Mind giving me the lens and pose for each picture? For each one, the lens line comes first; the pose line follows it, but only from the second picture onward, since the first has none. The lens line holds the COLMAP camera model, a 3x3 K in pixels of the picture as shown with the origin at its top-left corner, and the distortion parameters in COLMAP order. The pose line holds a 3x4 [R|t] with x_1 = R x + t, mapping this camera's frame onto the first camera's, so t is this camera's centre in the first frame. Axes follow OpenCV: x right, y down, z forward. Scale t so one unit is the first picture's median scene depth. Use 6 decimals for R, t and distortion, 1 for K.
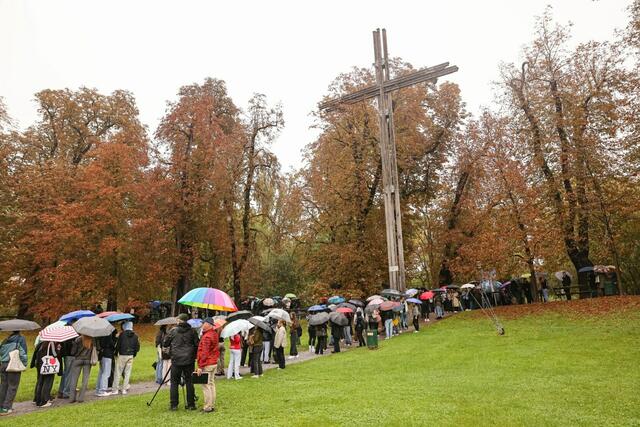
lens RADIAL K [[444.2, 0, 320.0], [0, 444.2, 213.5], [0, 0, 1]] dist [-0.114146, 0.111589]
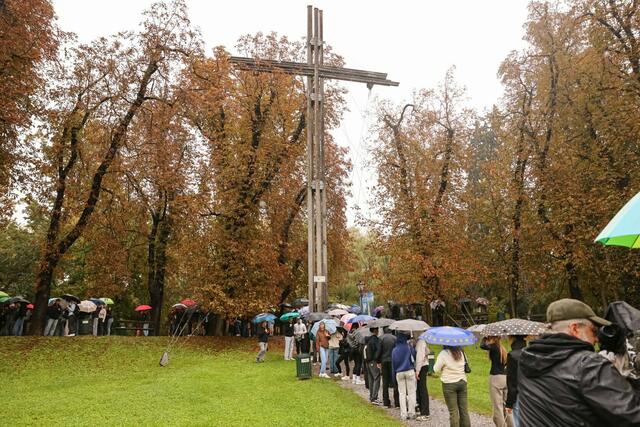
lens RADIAL K [[444.2, 0, 320.0], [0, 444.2, 213.5], [0, 0, 1]] dist [-0.114146, 0.111589]
pose [[0.707636, 0.220107, 0.671420, -0.380231], [-0.178890, 0.975093, -0.131119, 0.104217], [-0.683557, -0.027326, 0.729386, 0.366219]]
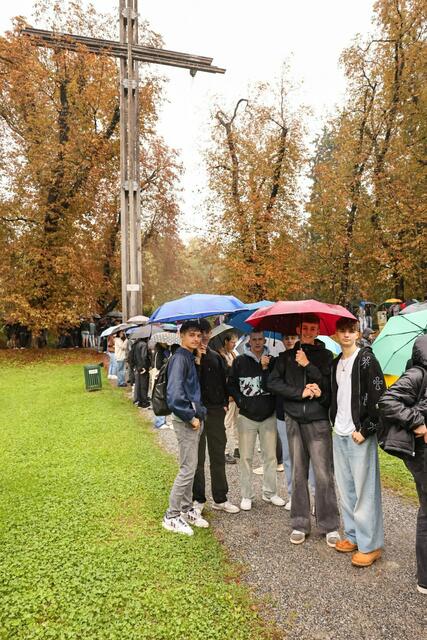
lens RADIAL K [[444.2, 0, 213.5], [0, 444.2, 320.0], [0, 0, 1]] dist [-0.114146, 0.111589]
pose [[0.644708, 0.065694, 0.761601, -0.303660], [-0.170178, 0.983633, 0.059213, 0.101386], [-0.745245, -0.167783, 0.645336, 0.350258]]
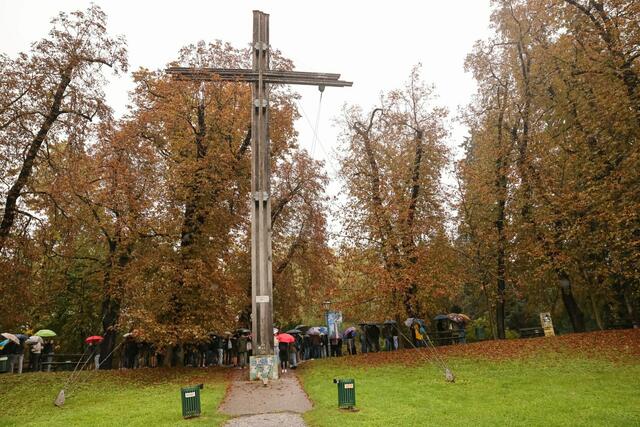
lens RADIAL K [[444.2, 0, 320.0], [0, 444.2, 213.5], [0, 0, 1]] dist [-0.114146, 0.111589]
pose [[0.749155, 0.214259, 0.626786, -0.234702], [-0.131210, 0.975492, -0.176634, 0.094105], [-0.649270, 0.050085, 0.758907, 0.336766]]
